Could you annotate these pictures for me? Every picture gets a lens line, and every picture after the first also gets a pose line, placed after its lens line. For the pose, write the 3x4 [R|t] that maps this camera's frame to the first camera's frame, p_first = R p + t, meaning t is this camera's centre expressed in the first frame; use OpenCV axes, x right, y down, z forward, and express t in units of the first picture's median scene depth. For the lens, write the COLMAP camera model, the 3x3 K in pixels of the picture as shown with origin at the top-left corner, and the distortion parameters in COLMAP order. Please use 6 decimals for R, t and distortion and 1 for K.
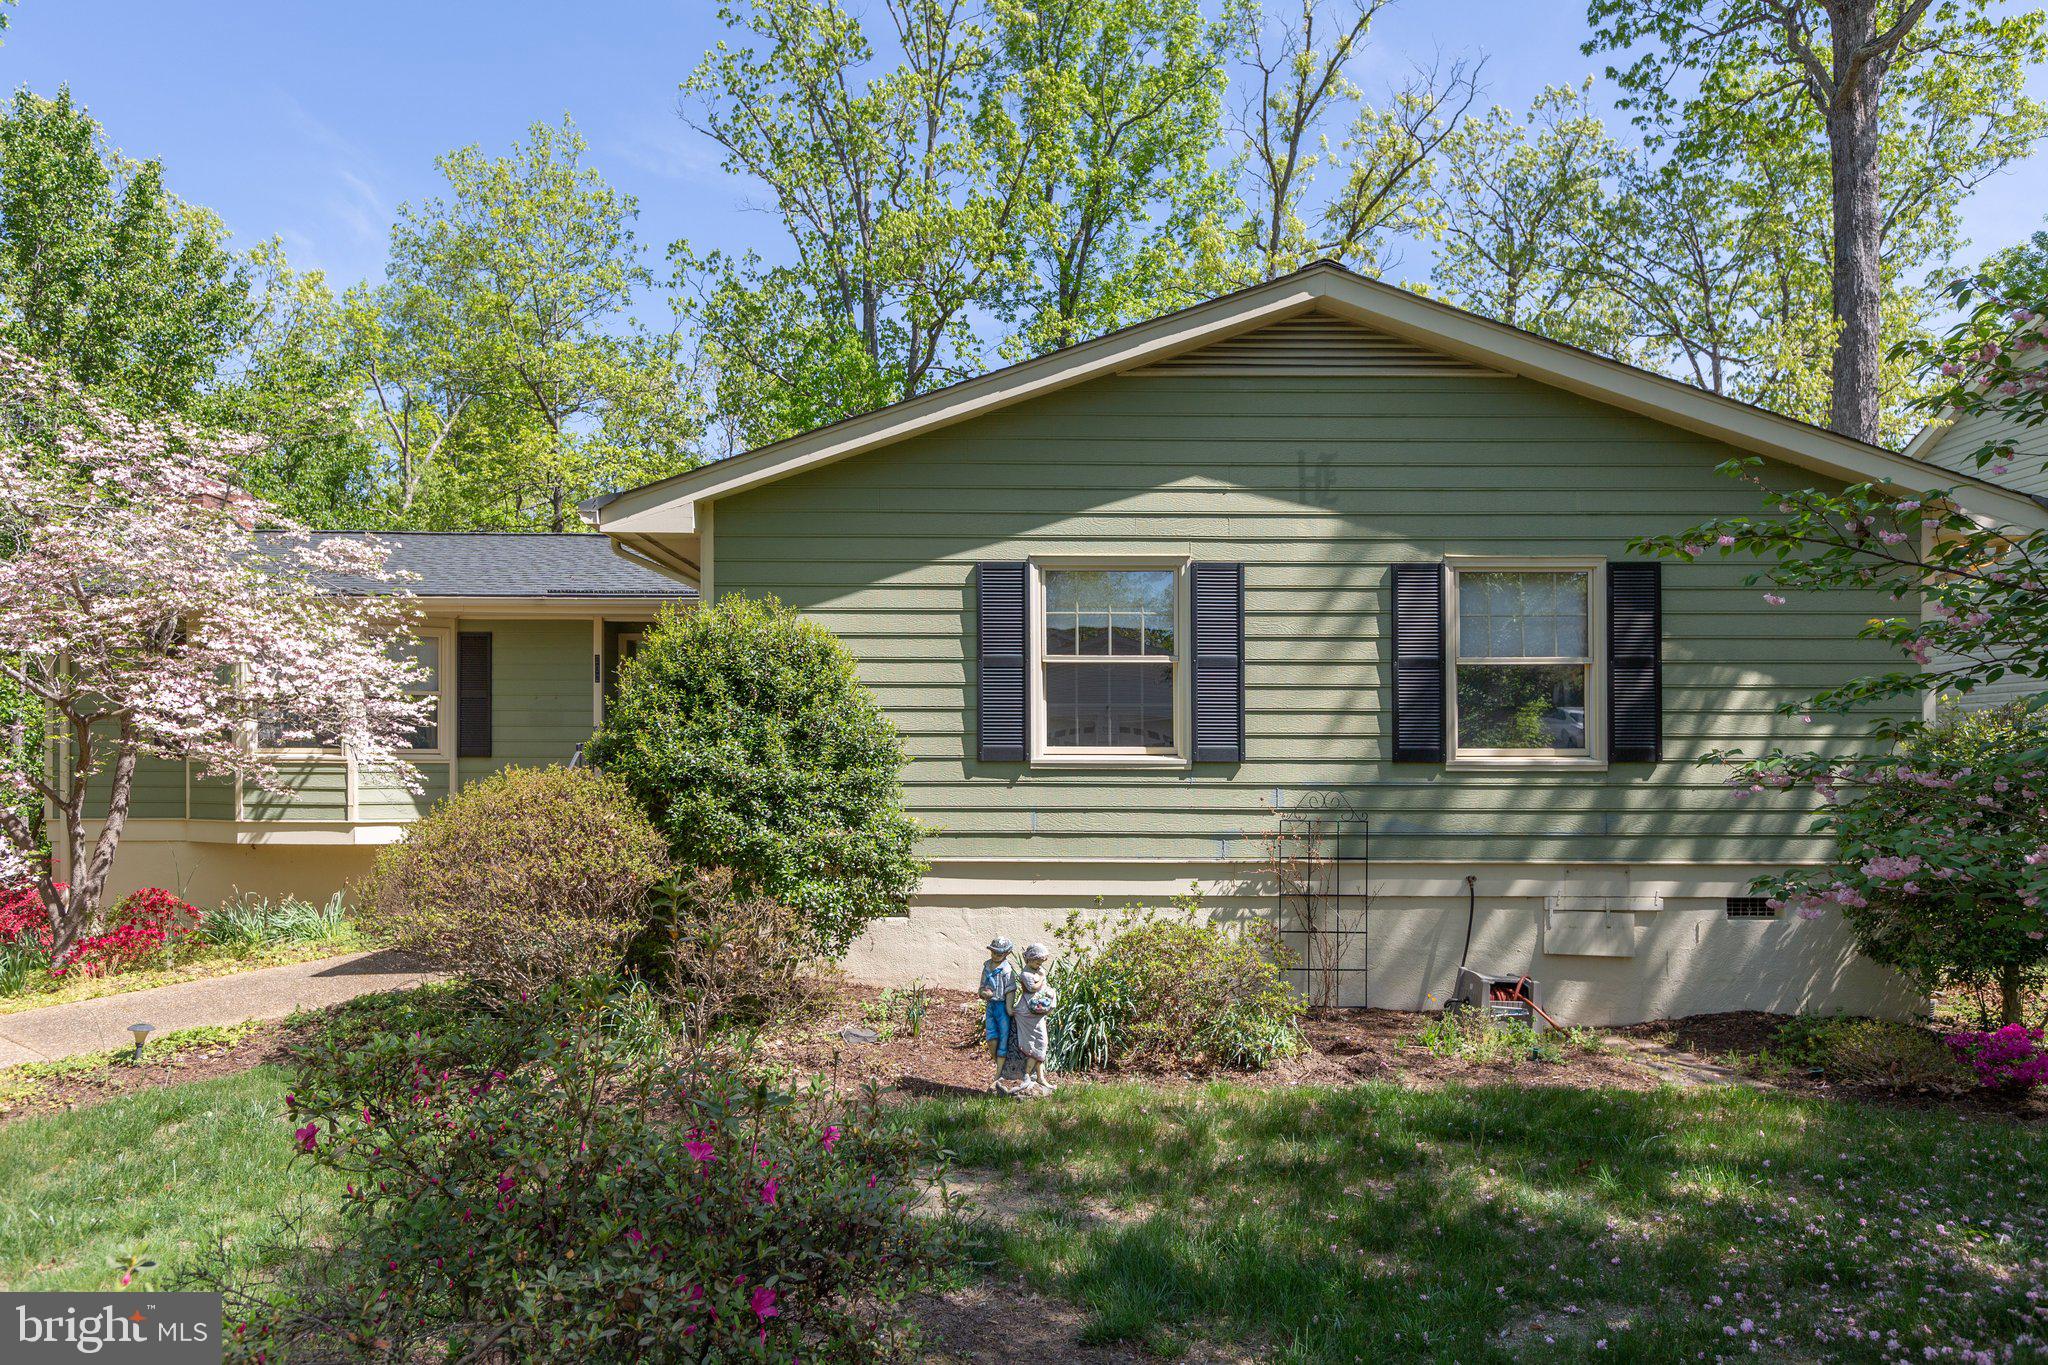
lens RADIAL K [[1363.7, 0, 1024.0], [0, 1363.7, 744.5], [0, 0, 1]] dist [-0.002069, -0.000084]
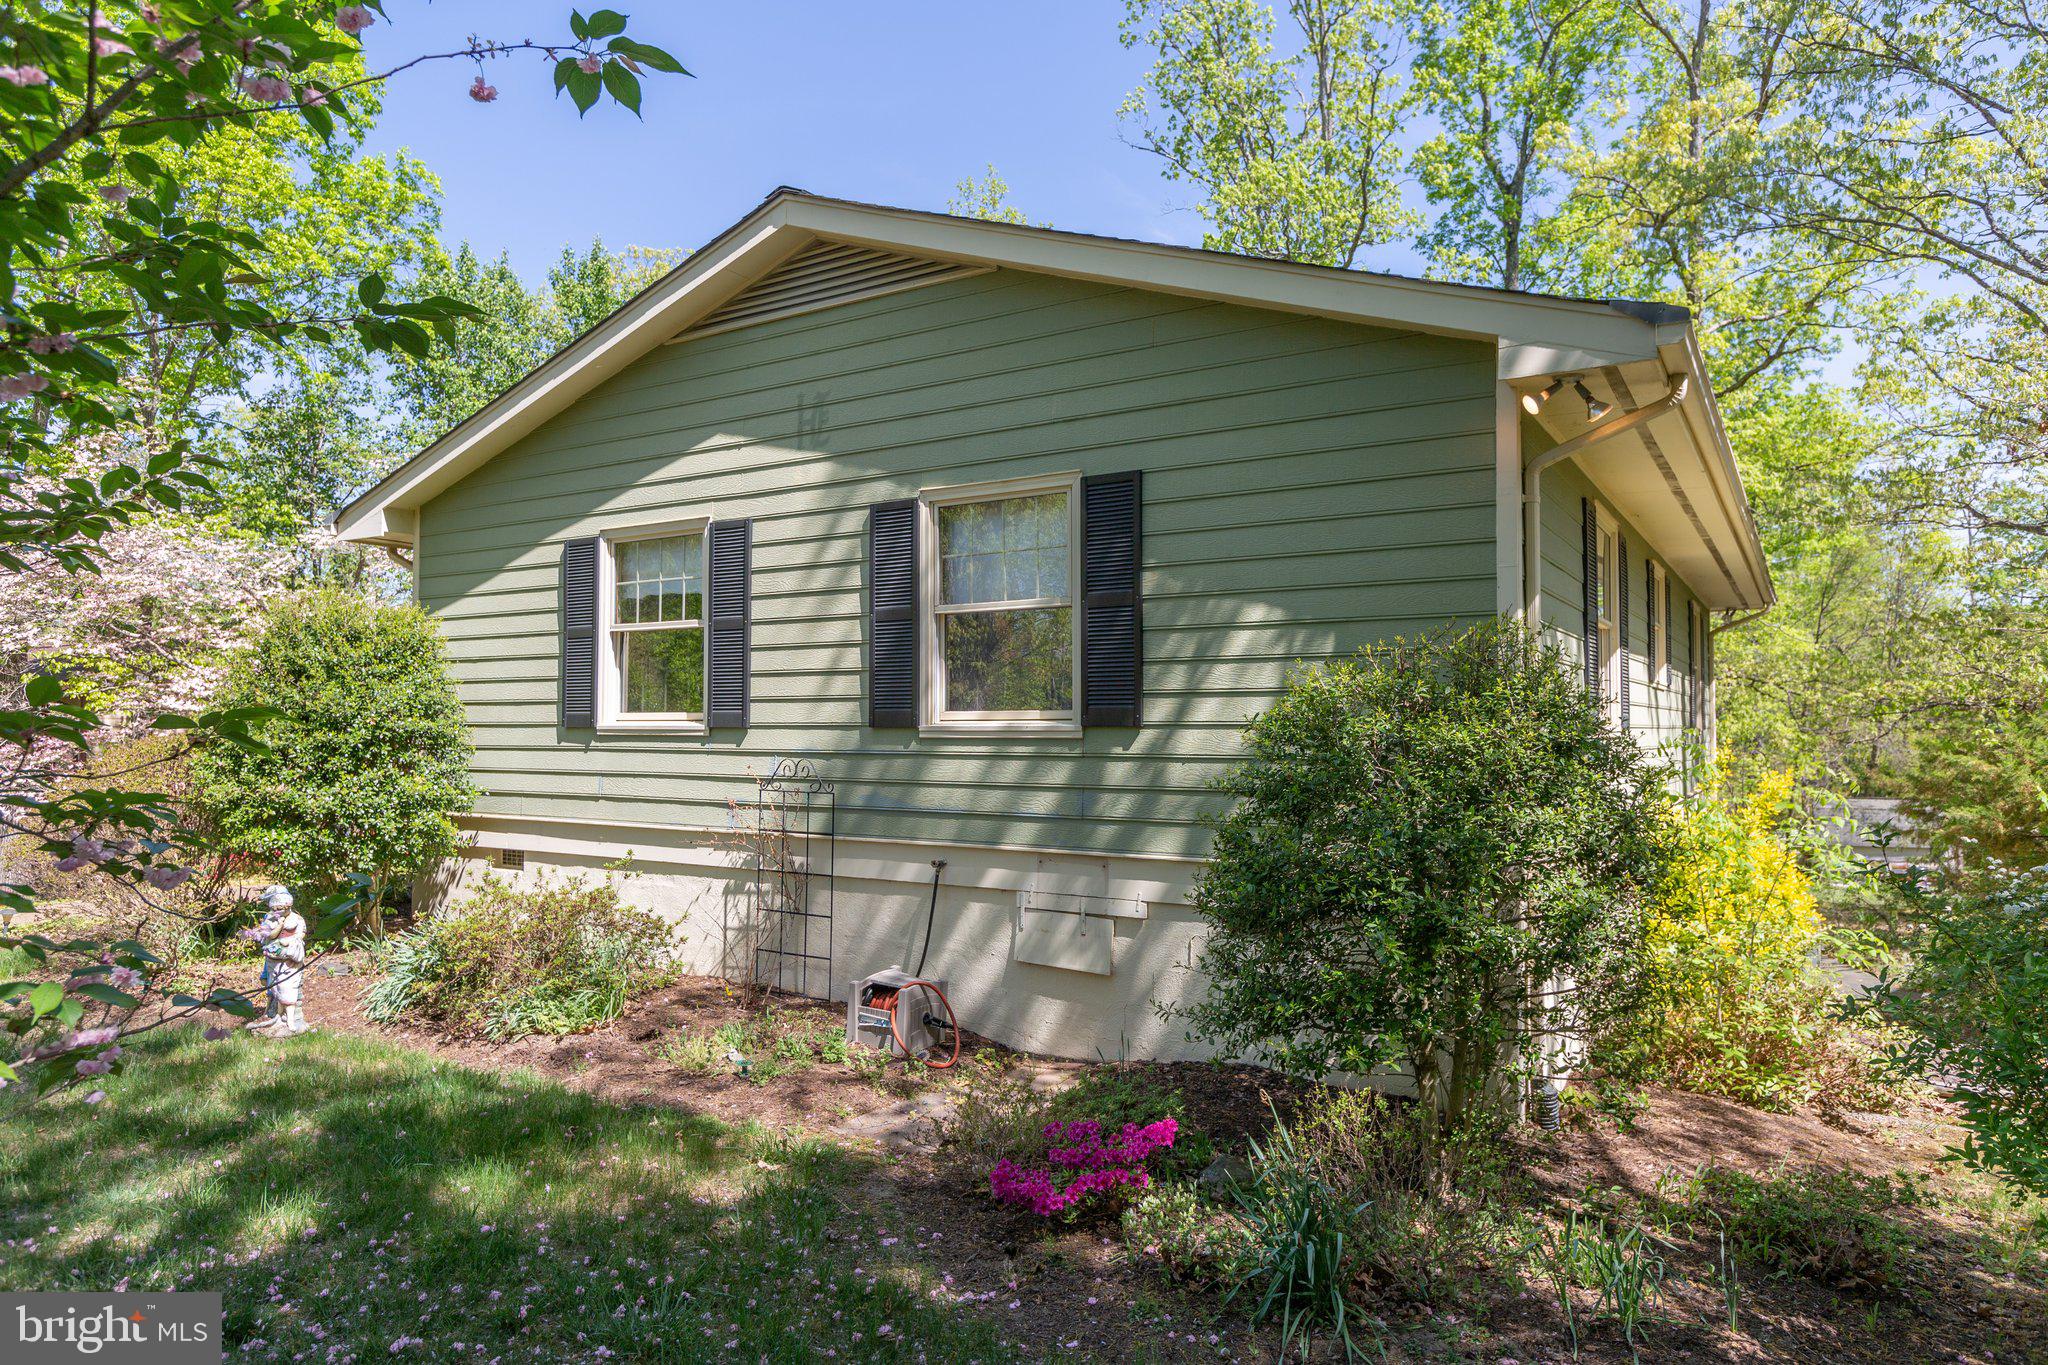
lens RADIAL K [[1292.0, 0, 1024.1], [0, 1292.0, 684.0], [0, 0, 1]] dist [0.001269, -0.000002]
pose [[0.841257, -0.020375, -0.540251, 0.807592], [0.005819, 0.999573, -0.028637, 0.009438], [0.540604, 0.020947, 0.841016, 0.344909]]
